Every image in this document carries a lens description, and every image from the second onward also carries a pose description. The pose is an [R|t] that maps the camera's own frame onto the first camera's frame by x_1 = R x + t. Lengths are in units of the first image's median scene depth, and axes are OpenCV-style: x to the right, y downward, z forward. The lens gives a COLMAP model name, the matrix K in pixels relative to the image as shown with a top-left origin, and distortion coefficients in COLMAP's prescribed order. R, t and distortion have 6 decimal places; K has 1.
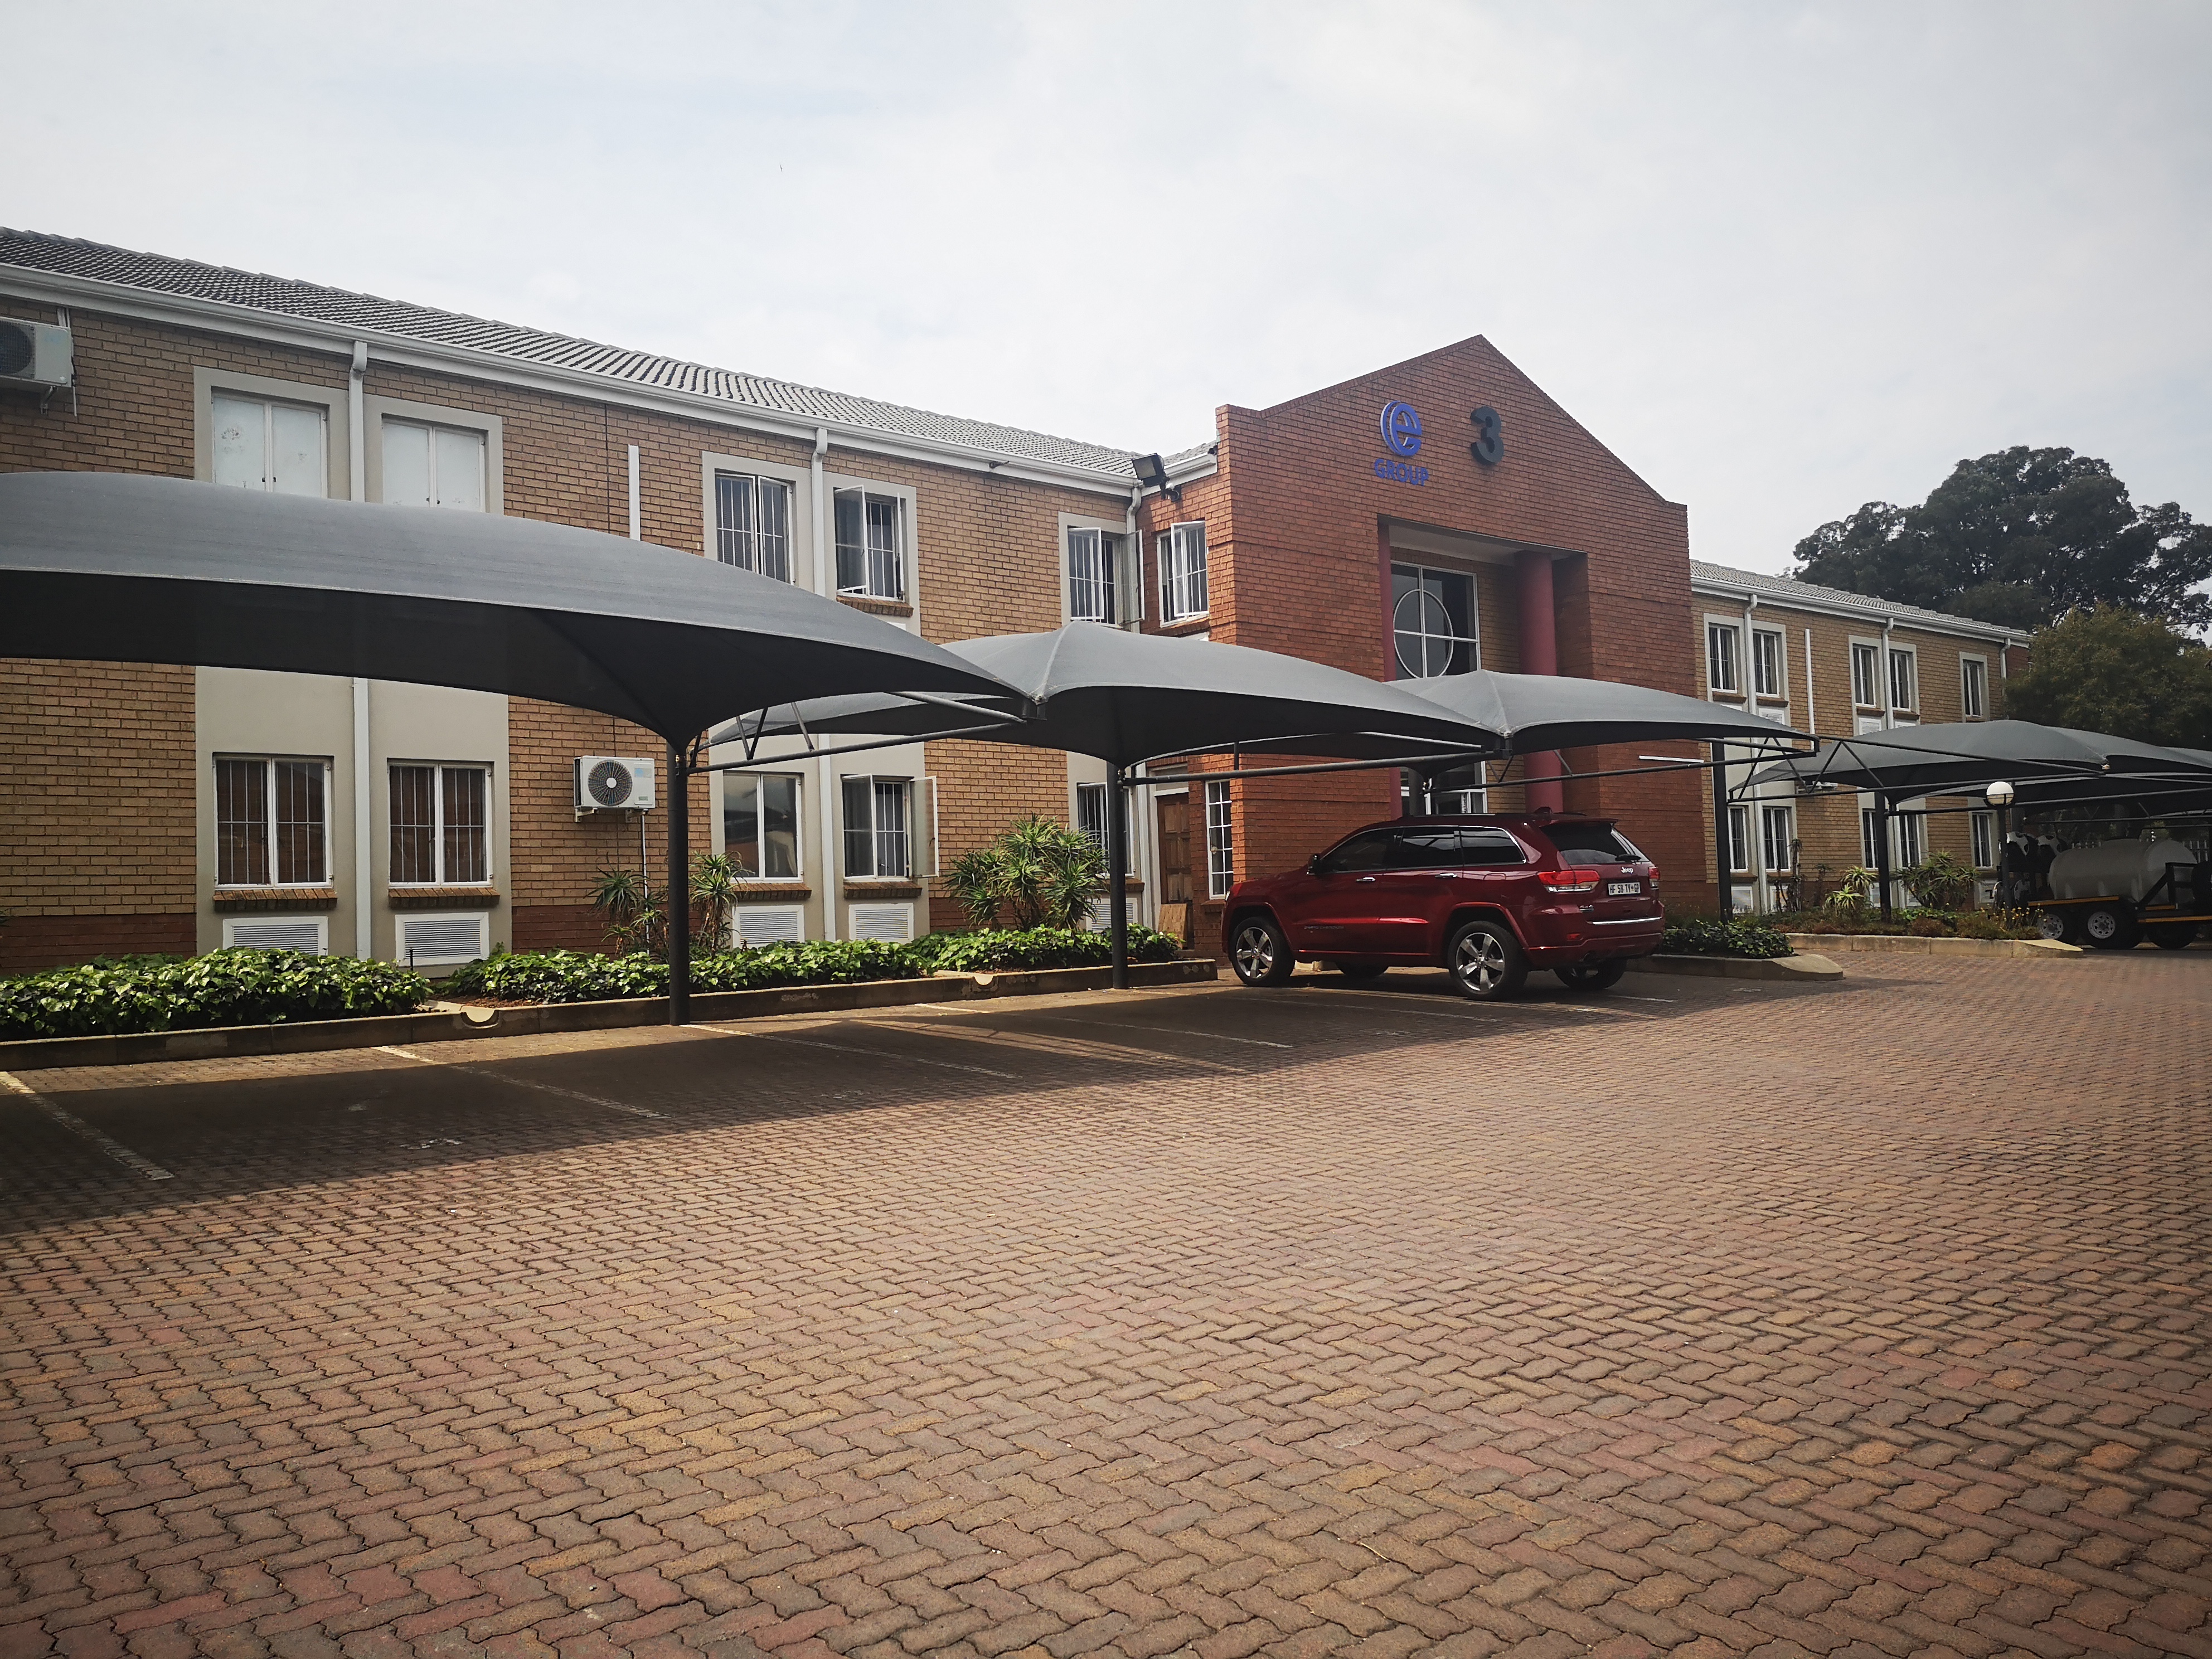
lens RADIAL K [[1698.2, 0, 1115.2], [0, 1698.2, 829.9], [0, 0, 1]] dist [0.079696, -0.104028]
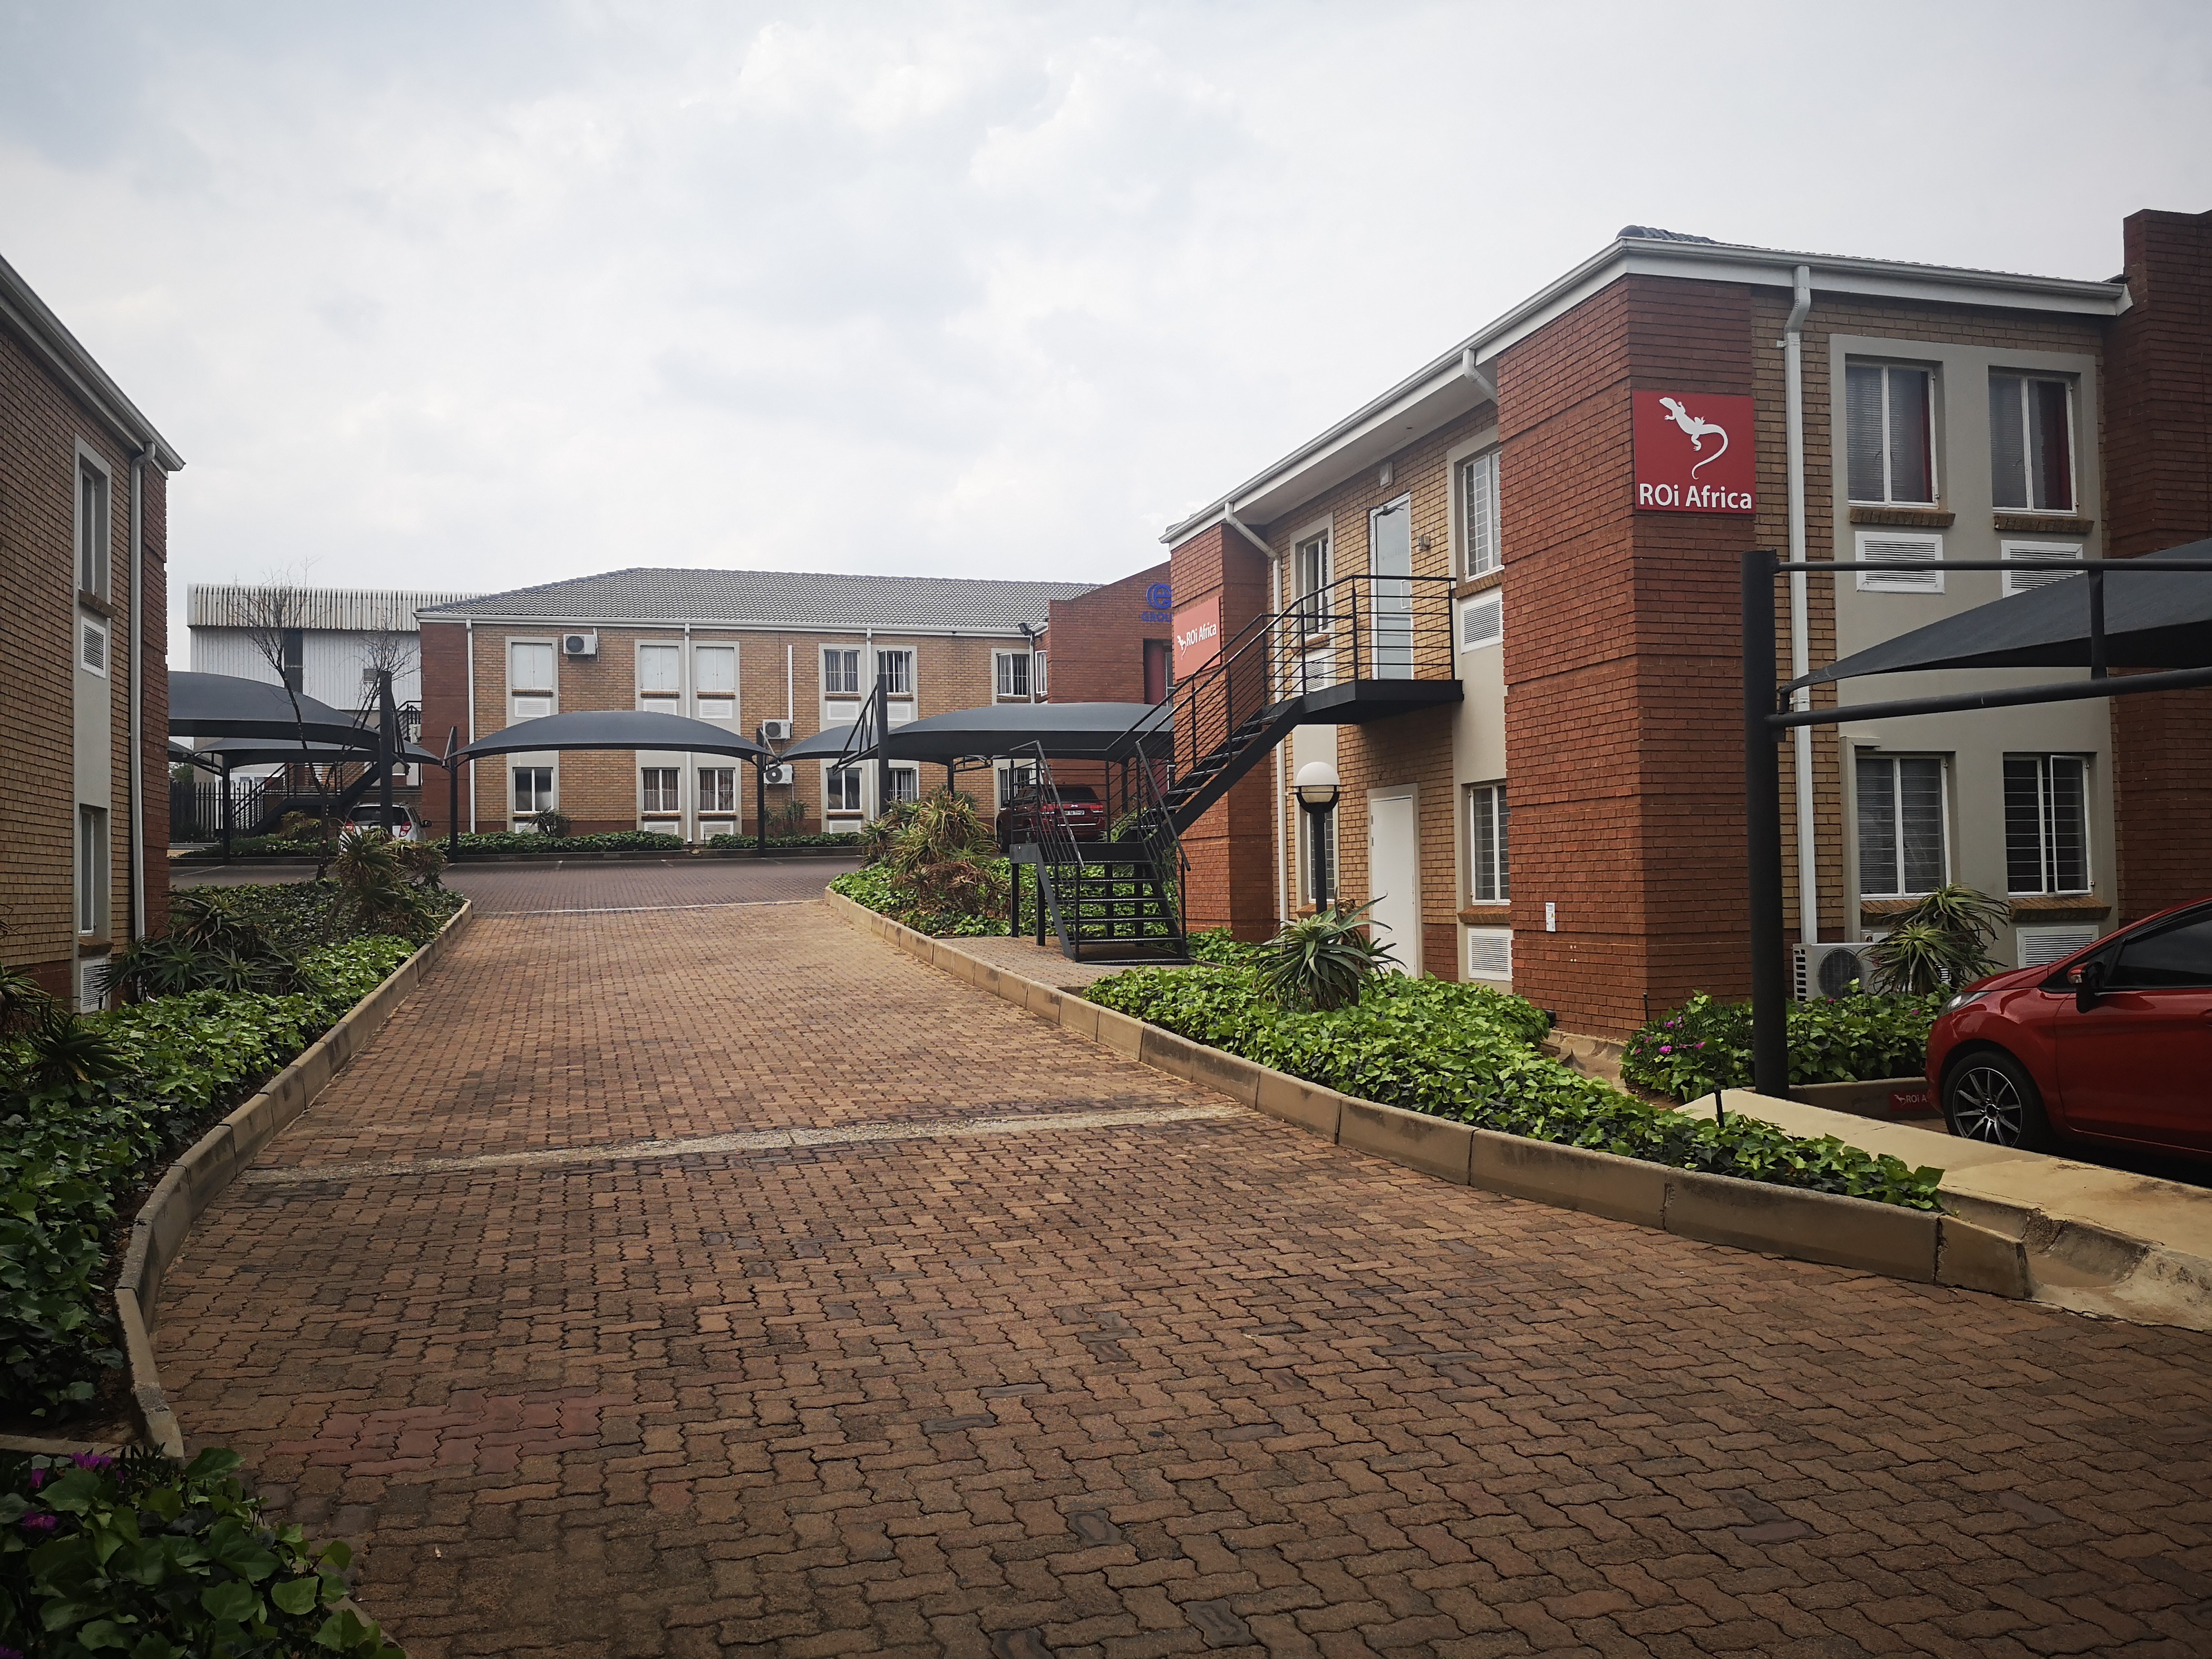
lens RADIAL K [[1698.2, 0, 1097.5], [0, 1698.2, 819.5], [0, 0, 1]] dist [0.079696, -0.104028]
pose [[0.897633, -0.009482, -0.440642, 1.357484], [0.012773, 0.999908, 0.004502, 0.038740], [0.440559, -0.009670, 0.897672, -1.196683]]
